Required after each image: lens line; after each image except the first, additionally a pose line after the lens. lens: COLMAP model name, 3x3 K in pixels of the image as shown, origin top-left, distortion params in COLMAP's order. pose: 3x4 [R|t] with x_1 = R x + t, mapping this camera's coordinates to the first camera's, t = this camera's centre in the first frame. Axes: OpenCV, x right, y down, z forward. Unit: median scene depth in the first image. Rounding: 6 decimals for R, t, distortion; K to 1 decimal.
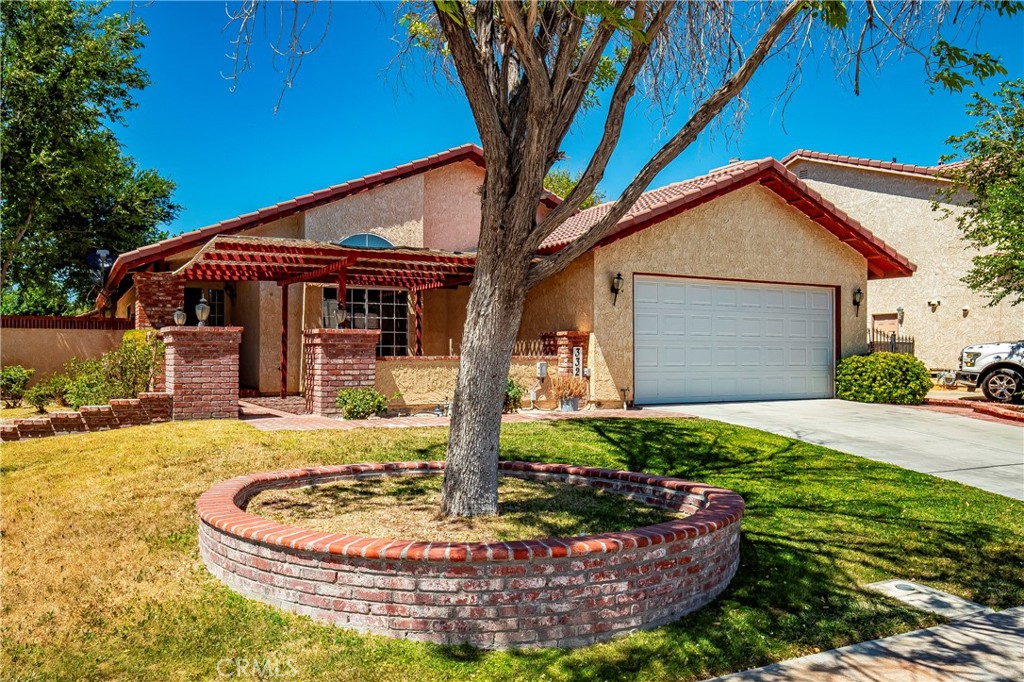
lens RADIAL K [[798.6, 0, 510.5], [0, 798.6, 350.2], [0, 0, 1]] dist [0.023466, 0.007244]
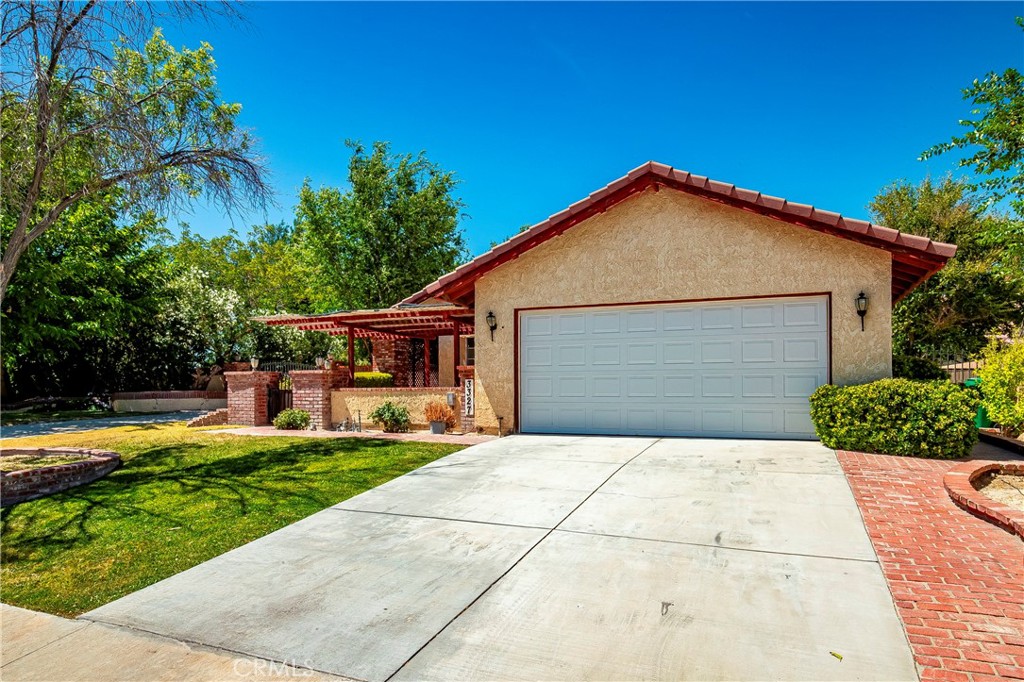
lens RADIAL K [[643.4, 0, 511.1], [0, 643.4, 380.2], [0, 0, 1]] dist [-0.003900, -0.000992]
pose [[0.616937, -0.013622, -0.786895, 0.819663], [0.009895, 0.999905, -0.009552, 0.006413], [0.786950, -0.001894, 0.617013, 0.458199]]
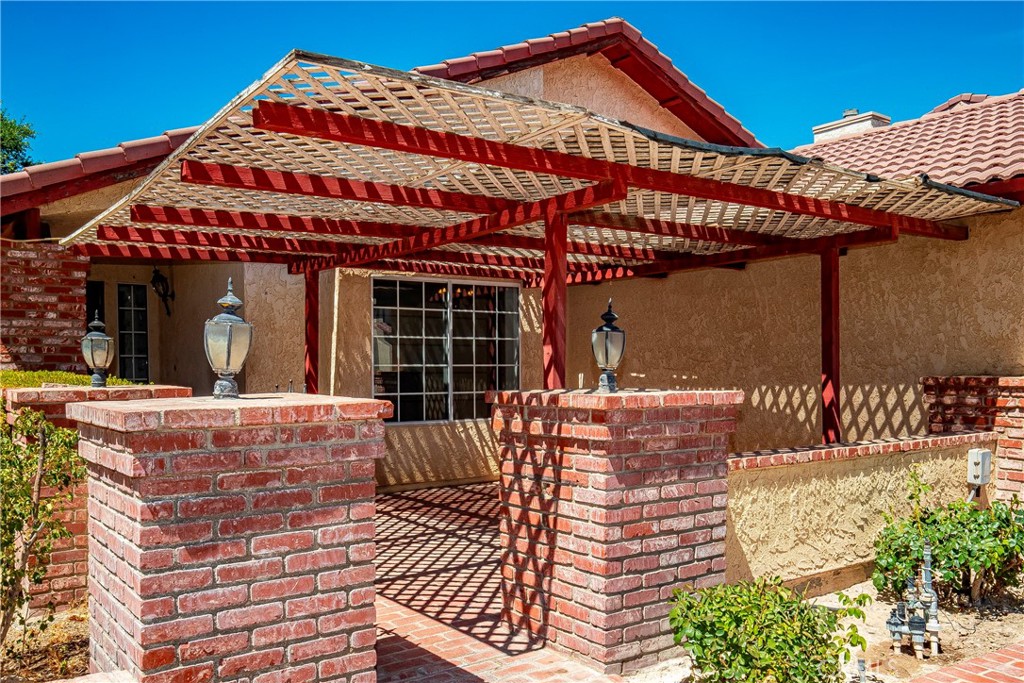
lens RADIAL K [[859.8, 0, 514.7], [0, 859.8, 379.8], [0, 0, 1]] dist [0.019905, 0.008535]
pose [[0.992932, -0.008210, 0.118398, -0.253462], [0.005434, 0.999703, 0.023745, -0.033183], [-0.118558, -0.022934, 0.992682, 0.546533]]
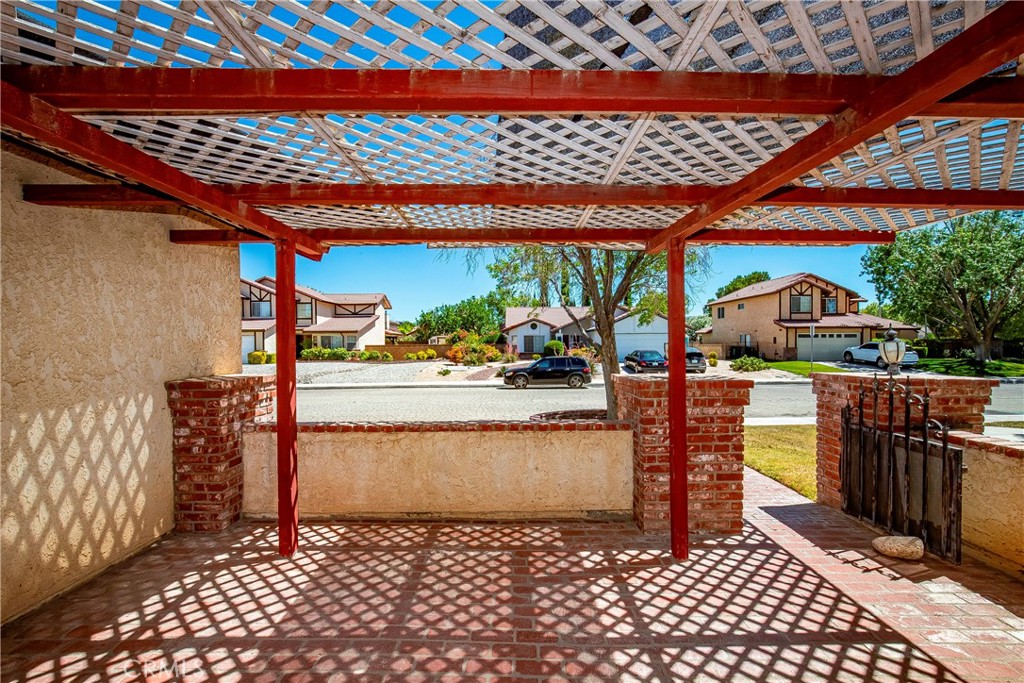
lens RADIAL K [[478.6, 0, 511.6], [0, 478.6, 342.9], [0, 0, 1]] dist [-0.018544, 0.001906]
pose [[-0.879916, 0.006313, 0.475088, -0.234631], [0.004459, 0.999977, -0.005029, -0.041492], [-0.475109, -0.002307, -0.879924, 1.169236]]
